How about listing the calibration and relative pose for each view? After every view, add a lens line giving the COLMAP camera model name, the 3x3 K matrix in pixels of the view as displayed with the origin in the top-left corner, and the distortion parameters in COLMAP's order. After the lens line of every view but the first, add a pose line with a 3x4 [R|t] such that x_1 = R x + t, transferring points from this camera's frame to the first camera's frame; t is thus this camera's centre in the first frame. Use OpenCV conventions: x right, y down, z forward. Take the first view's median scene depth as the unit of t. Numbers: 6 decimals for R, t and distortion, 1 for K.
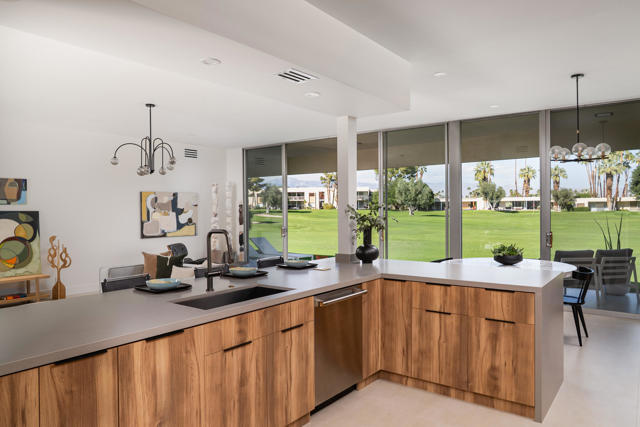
lens RADIAL K [[460.3, 0, 317.9], [0, 460.3, 218.5], [0, 0, 1]] dist [-0.022404, 0.008832]
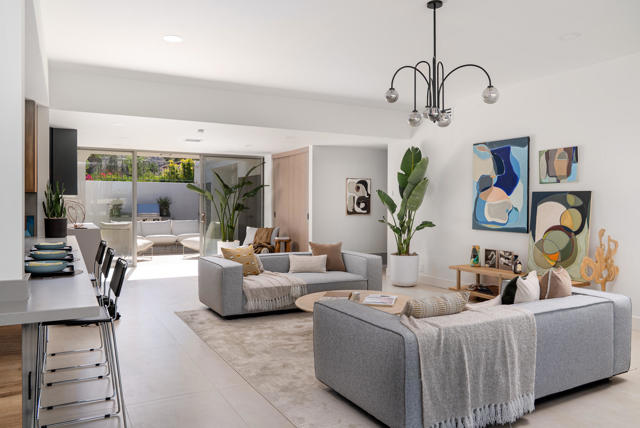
lens RADIAL K [[479.8, 0, 319.9], [0, 479.8, 211.0], [0, 0, 1]] dist [-0.006260, -0.000893]
pose [[-0.417336, 0.024668, -0.908417, 0.157989], [-0.009804, 0.999451, 0.031644, -0.003529], [0.908699, 0.022113, -0.416865, 0.704791]]
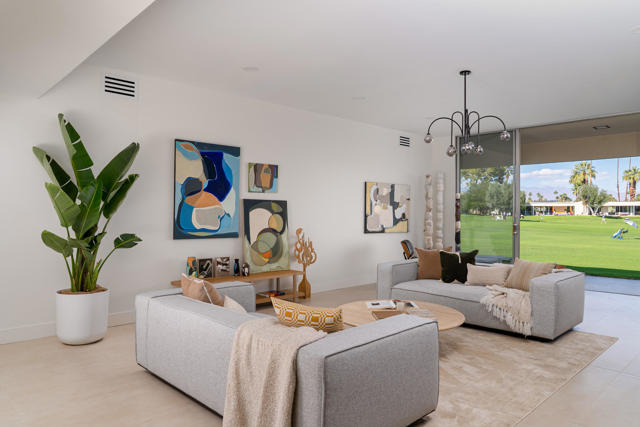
lens RADIAL K [[460.3, 0, 301.6], [0, 460.3, 223.7], [0, 0, 1]] dist [-0.022404, 0.008832]
pose [[0.986870, 0.012321, -0.161048, -0.328341], [-0.012107, 0.999924, 0.002308, 0.020689], [0.161064, -0.000328, 0.986944, 0.075431]]
